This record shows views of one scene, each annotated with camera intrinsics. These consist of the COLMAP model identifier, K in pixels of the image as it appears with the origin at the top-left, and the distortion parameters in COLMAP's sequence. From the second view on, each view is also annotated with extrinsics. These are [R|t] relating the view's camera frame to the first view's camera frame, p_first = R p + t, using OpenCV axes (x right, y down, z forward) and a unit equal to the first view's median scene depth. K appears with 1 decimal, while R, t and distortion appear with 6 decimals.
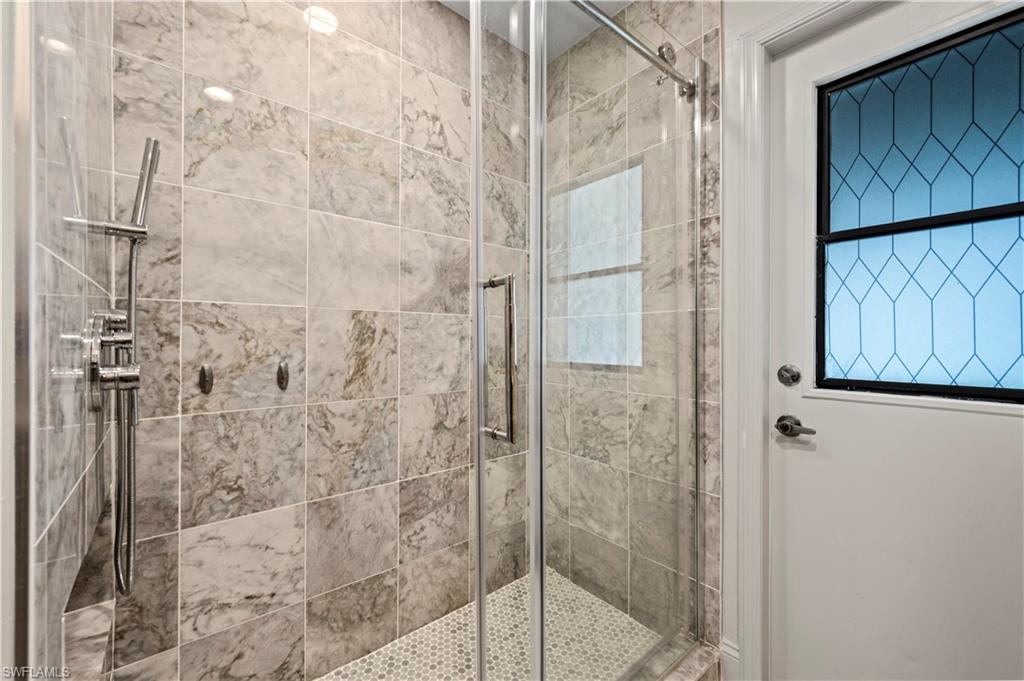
lens RADIAL K [[402.8, 0, 508.8], [0, 402.8, 336.9], [0, 0, 1]] dist [-0.001202, 0.000443]
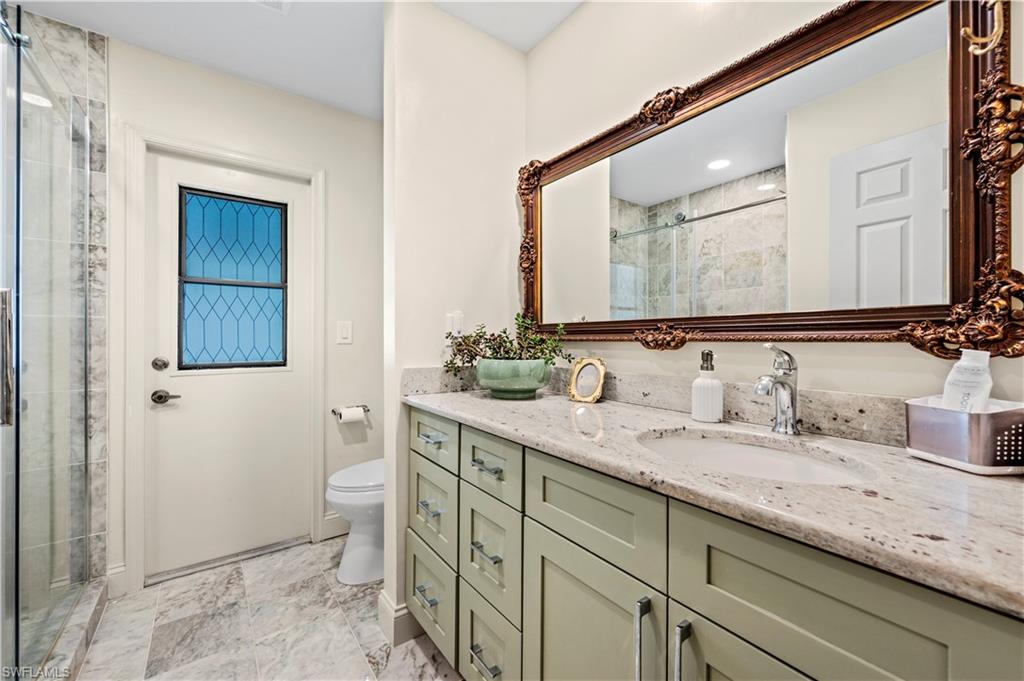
lens RADIAL K [[402.8, 0, 509.4], [0, 402.8, 339.6], [0, 0, 1]] dist [-0.001202, 0.000443]
pose [[0.063908, 0.000084, 0.997956, -0.703242], [-0.000222, 1.000000, -0.000070, 0.002677], [-0.997956, -0.000217, 0.063908, -0.399503]]
